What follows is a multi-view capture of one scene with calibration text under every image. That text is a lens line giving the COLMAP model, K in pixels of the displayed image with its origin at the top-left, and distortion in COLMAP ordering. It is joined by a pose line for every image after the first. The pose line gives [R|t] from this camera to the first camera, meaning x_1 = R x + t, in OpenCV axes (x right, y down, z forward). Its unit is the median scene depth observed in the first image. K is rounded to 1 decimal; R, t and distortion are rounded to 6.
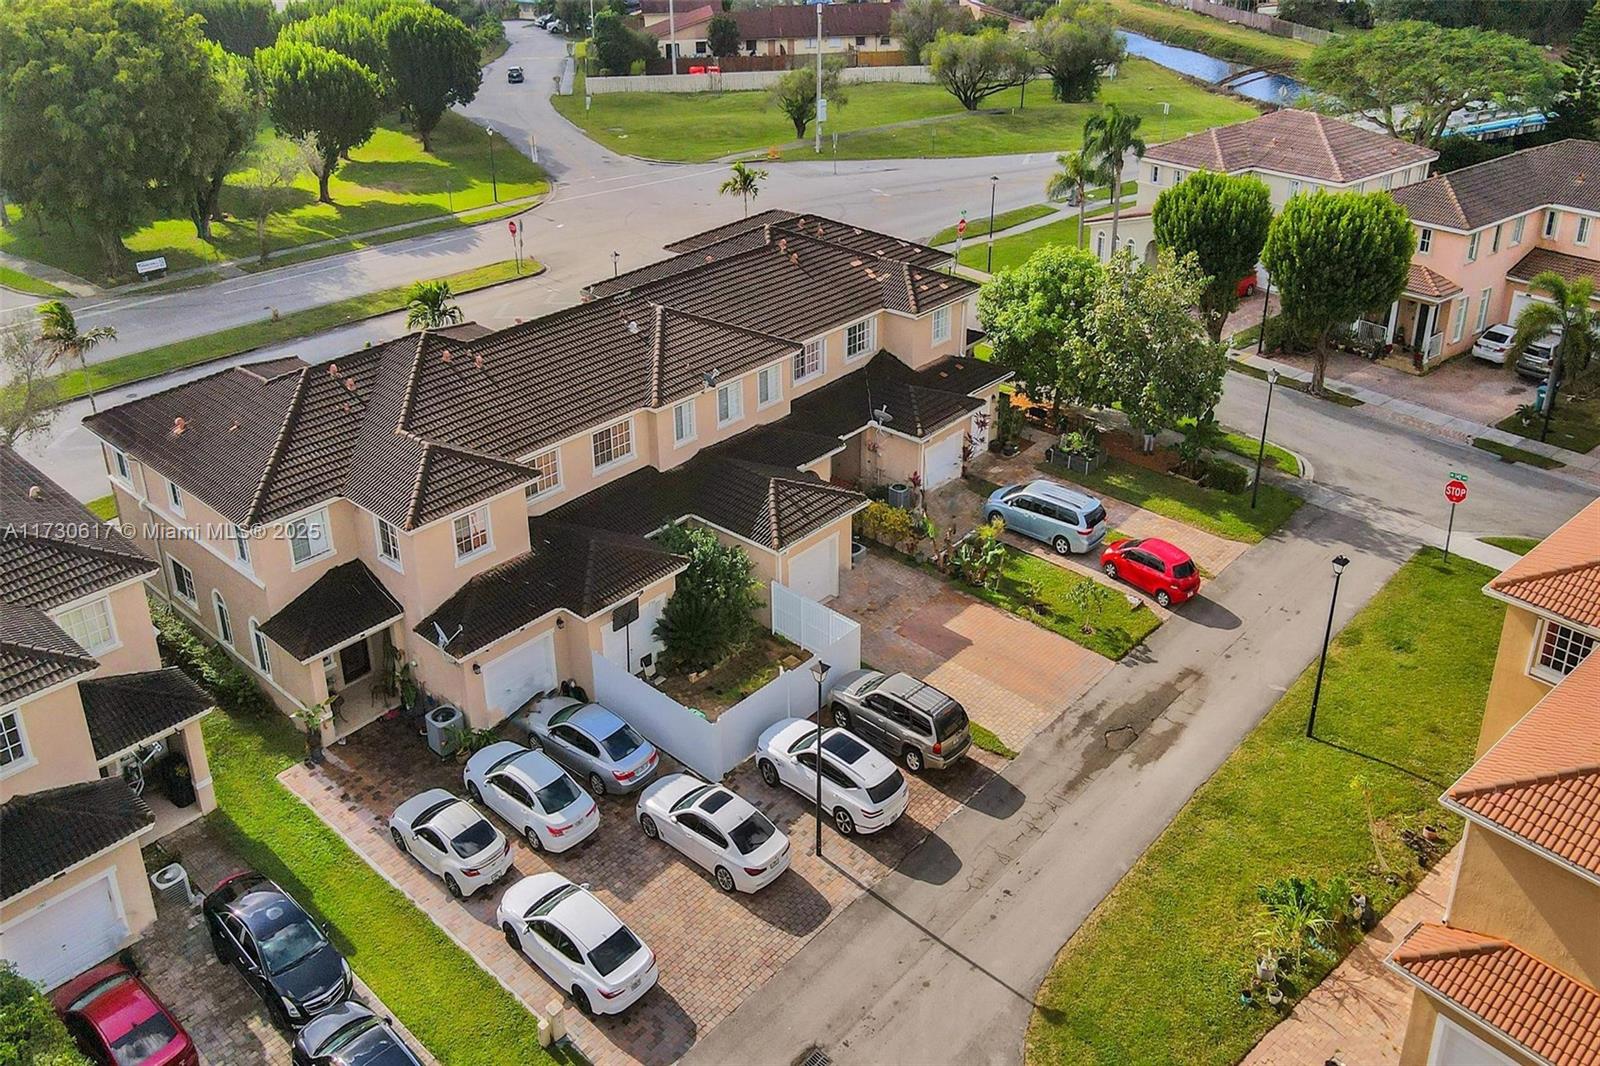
lens RADIAL K [[1198.5, 0, 802.4], [0, 1198.5, 531.0], [0, 0, 1]] dist [0.002517, -0.000821]
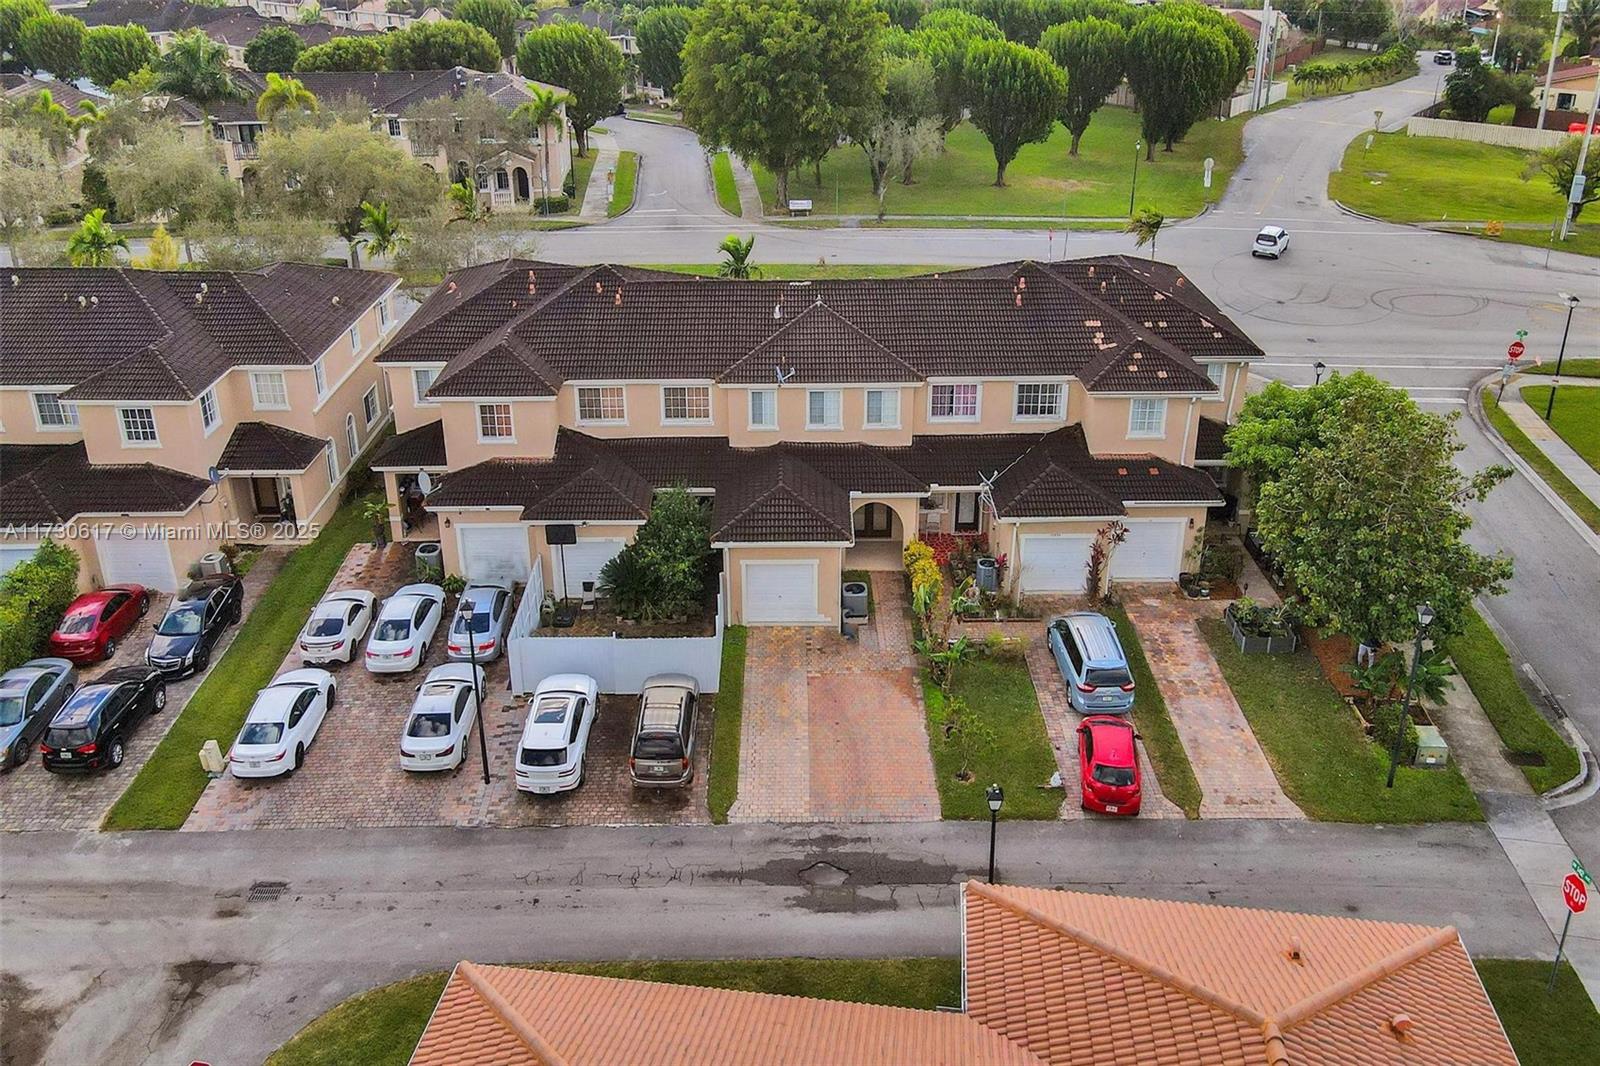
lens RADIAL K [[1198.5, 0, 802.1], [0, 1198.5, 535.6], [0, 0, 1]] dist [0.002517, -0.000821]
pose [[0.666547, 0.365404, -0.649765, 0.617035], [-0.368811, 0.919121, 0.138543, -0.141677], [0.647837, 0.147295, 0.747403, 0.255887]]
